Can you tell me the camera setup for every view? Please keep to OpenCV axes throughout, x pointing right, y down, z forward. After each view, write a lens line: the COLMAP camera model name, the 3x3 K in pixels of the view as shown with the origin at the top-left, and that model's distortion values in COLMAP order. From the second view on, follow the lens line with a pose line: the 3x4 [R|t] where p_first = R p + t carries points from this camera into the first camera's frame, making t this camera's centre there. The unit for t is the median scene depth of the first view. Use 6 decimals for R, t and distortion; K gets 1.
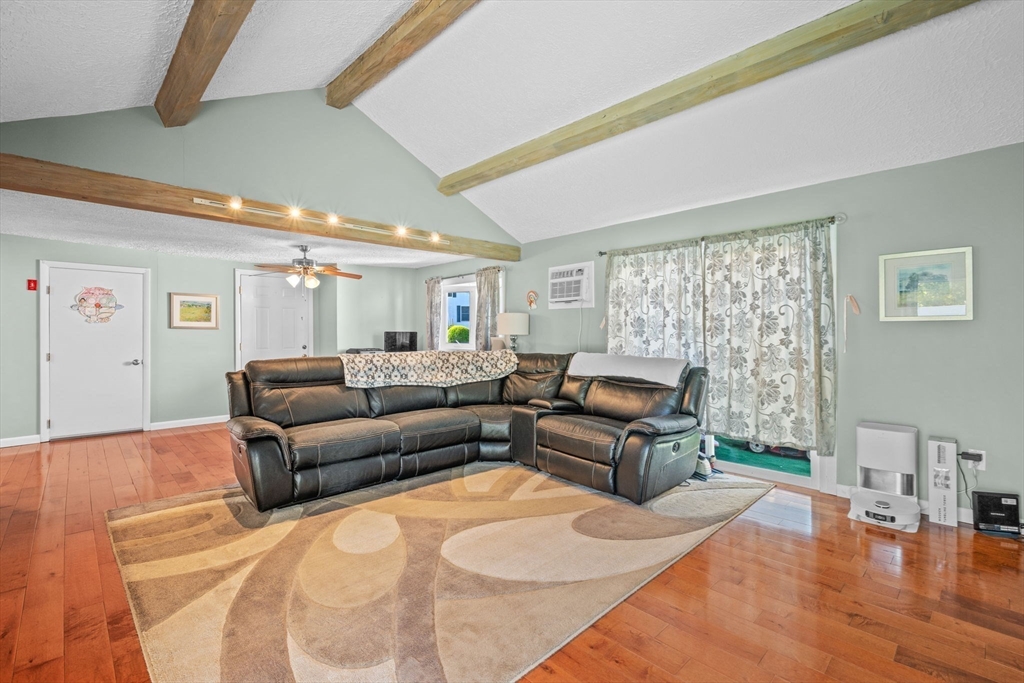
lens RADIAL K [[462.9, 0, 510.1], [0, 462.9, 333.0], [0, 0, 1]] dist [-0.000418, 0.000020]
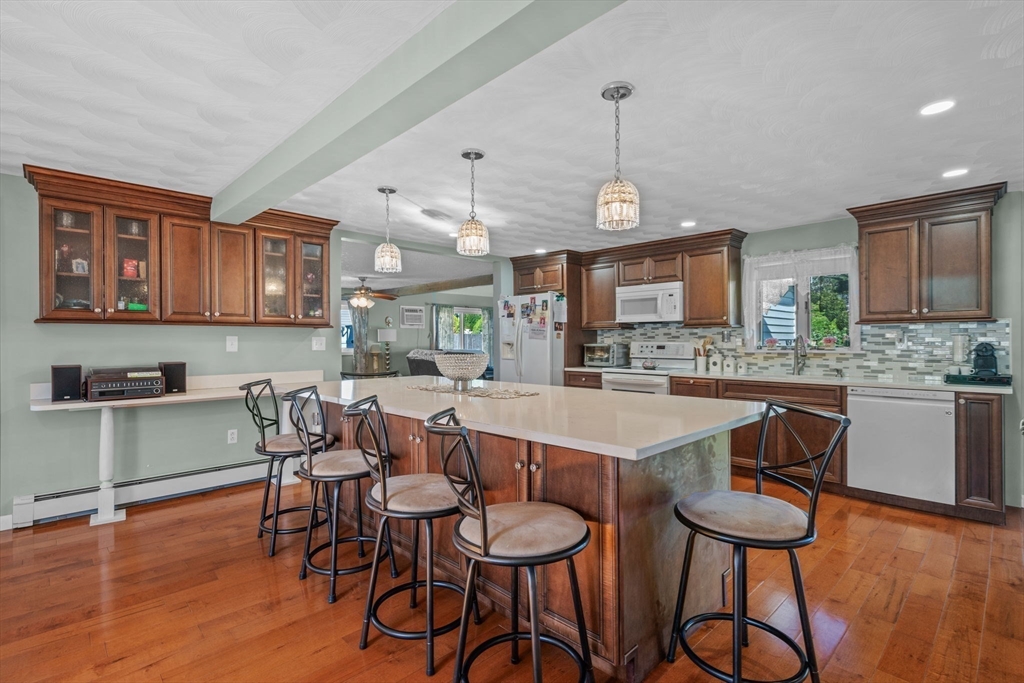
lens RADIAL K [[485.7, 0, 514.7], [0, 485.7, 338.3], [0, 0, 1]] dist [-0.001186, -0.000204]
pose [[-0.010697, 0.004682, 0.999932, -1.867474], [-0.000735, 0.999989, -0.004690, -0.000138], [-0.999943, -0.000785, -0.010693, 0.558163]]
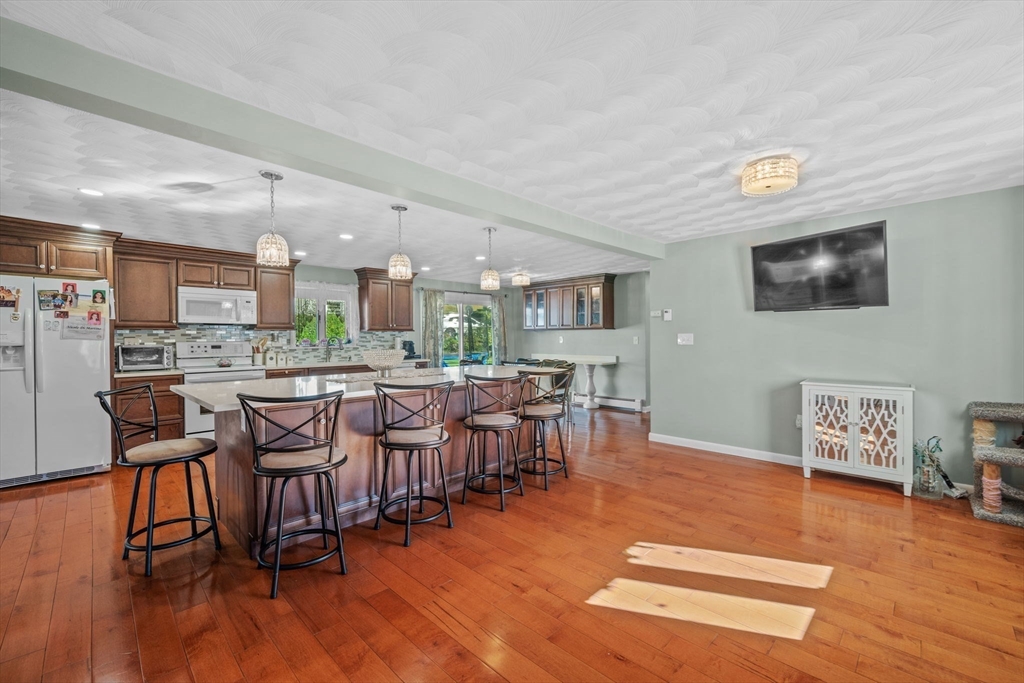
lens RADIAL K [[419.0, 0, 512.0], [0, 419.0, 341.5], [0, 0, 1]] dist [-0.012856, -0.000106]
pose [[-0.999579, 0.004258, -0.028694, -1.521085], [0.004155, 0.999985, 0.003649, 0.000594], [0.028709, 0.003529, -0.999582, 1.185239]]
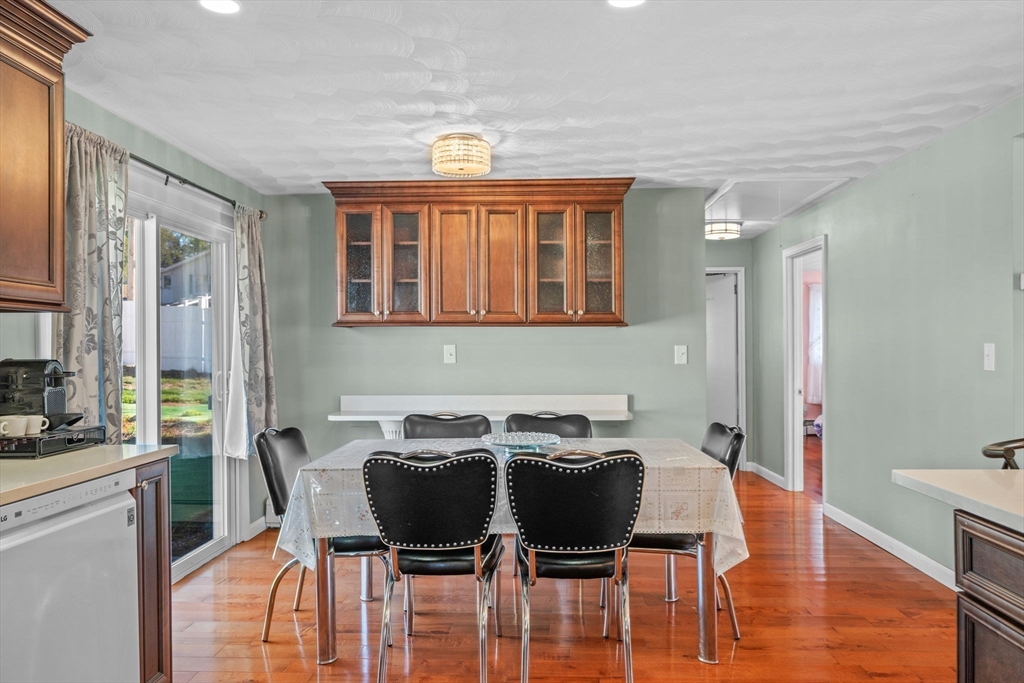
lens RADIAL K [[742.9, 0, 500.4], [0, 742.9, 351.7], [0, 0, 1]] dist [0.001706, 0.000403]
pose [[-0.731546, 0.003261, -0.681784, -1.155832], [0.005689, 0.999983, -0.001321, 0.000002], [0.681768, -0.004845, -0.731552, 0.453053]]
